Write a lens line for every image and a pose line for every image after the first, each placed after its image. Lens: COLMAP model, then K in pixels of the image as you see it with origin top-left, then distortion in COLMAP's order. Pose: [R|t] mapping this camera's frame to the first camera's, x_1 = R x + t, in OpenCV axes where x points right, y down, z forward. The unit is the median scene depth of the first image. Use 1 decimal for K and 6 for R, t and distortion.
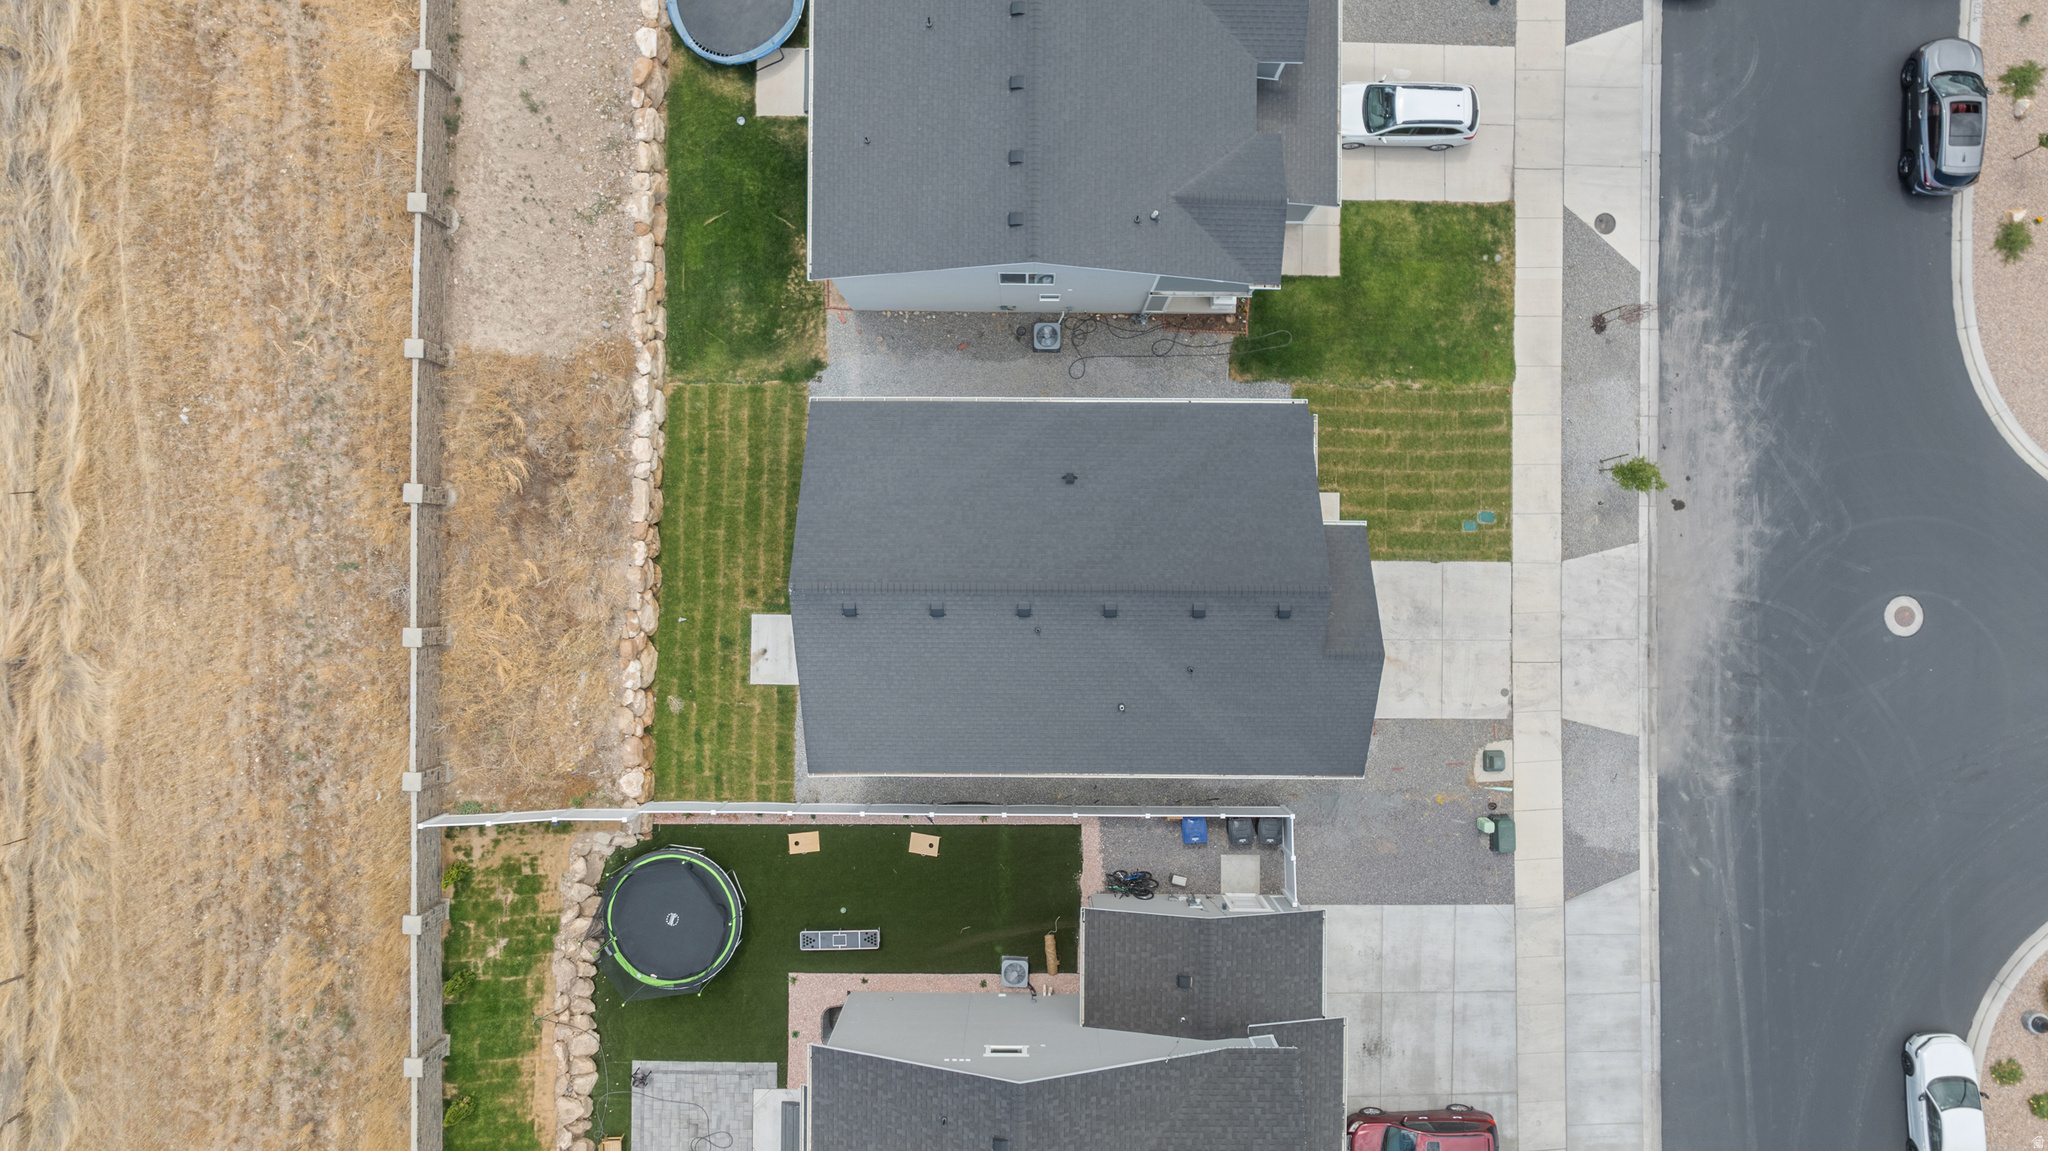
lens RADIAL K [[1442.1, 0, 1028.9], [0, 1442.1, 574.4], [0, 0, 1]] dist [-0.037109, 0.039068]
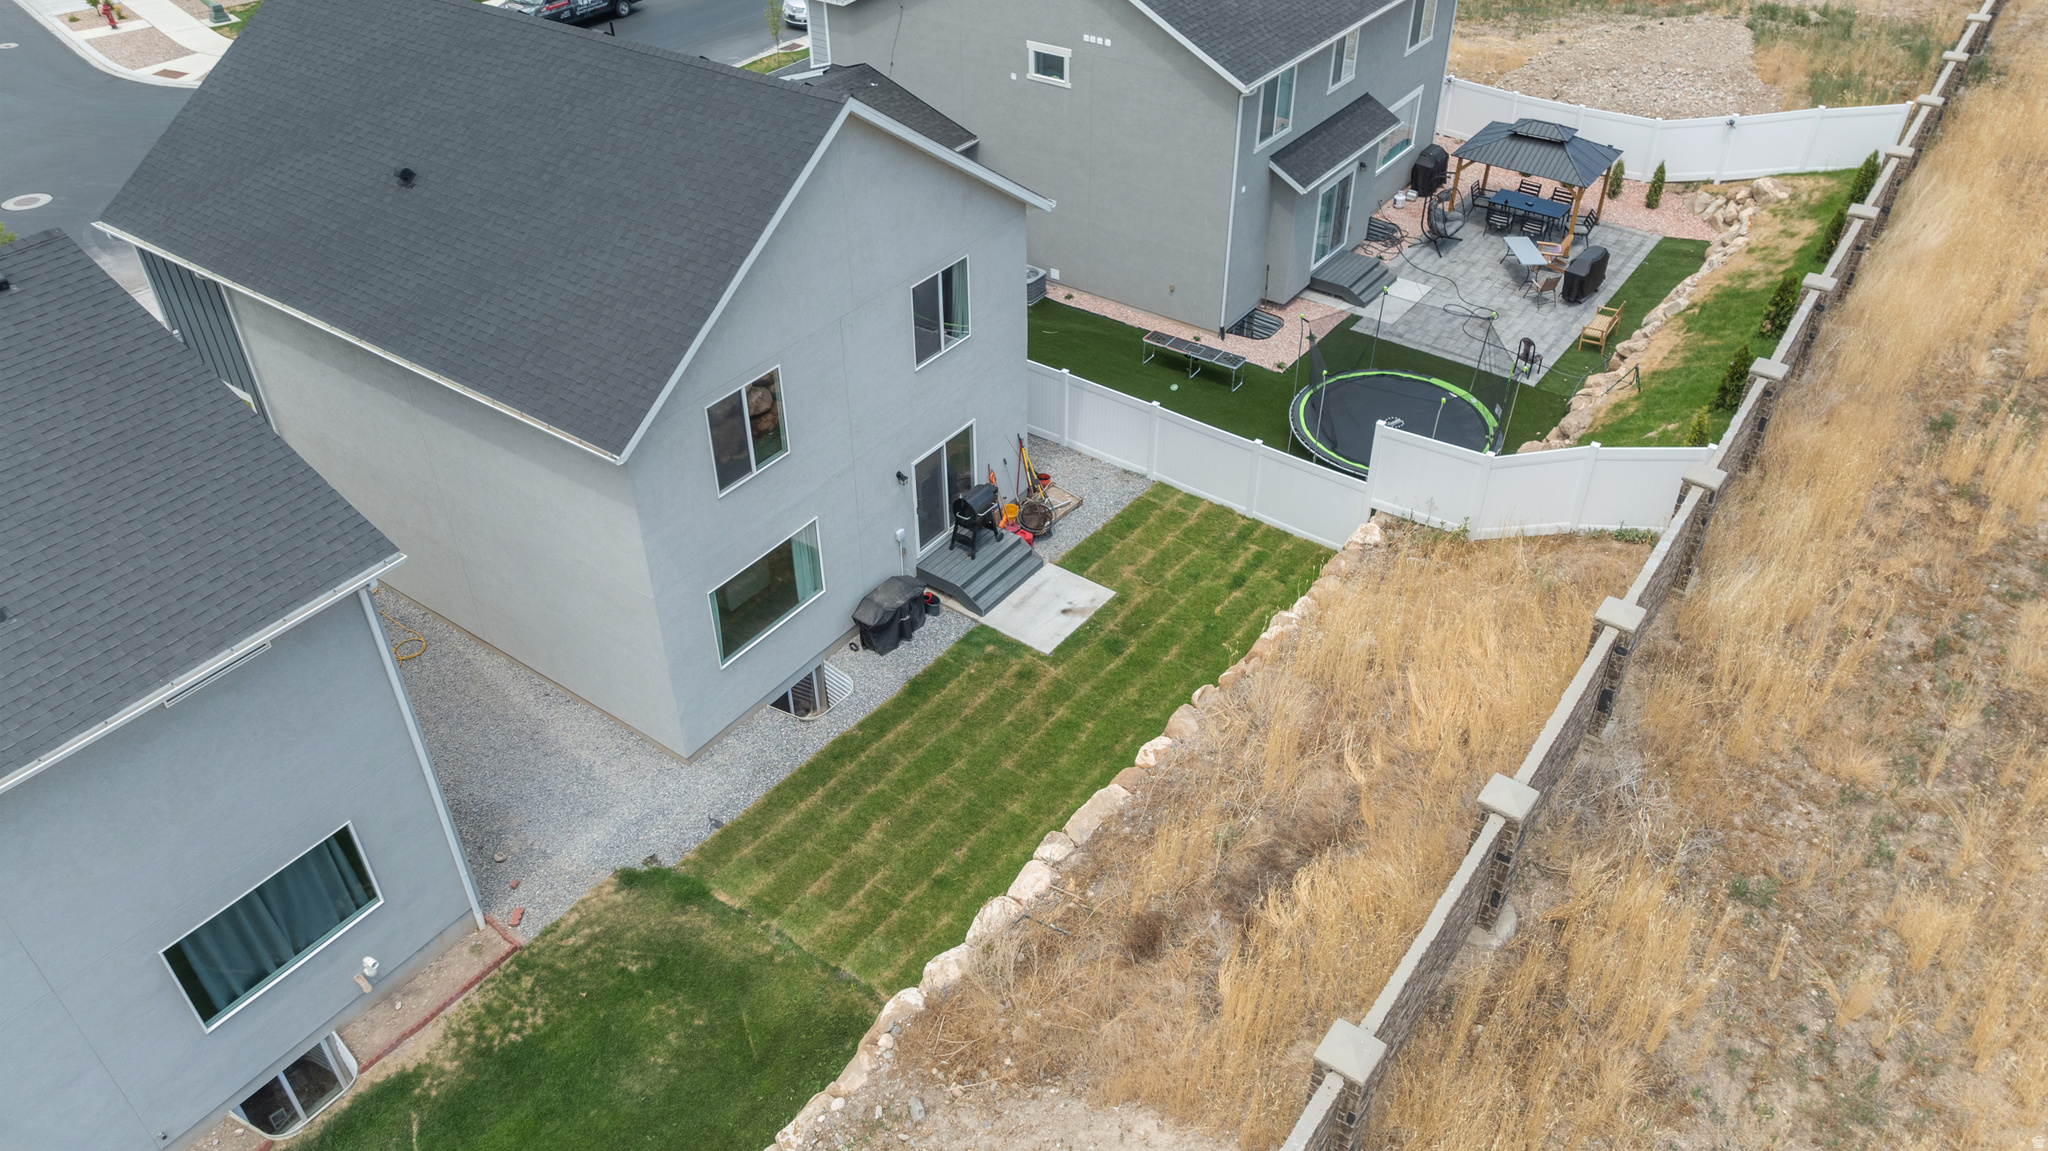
lens RADIAL K [[1442.1, 0, 1032.9], [0, 1442.1, 575.1], [0, 0, 1]] dist [-0.037109, 0.039068]
pose [[-0.821923, -0.351110, 0.448514, -0.428179], [0.569574, -0.499286, 0.652915, -0.325886], [-0.005308, 0.792108, 0.610358, 0.634735]]
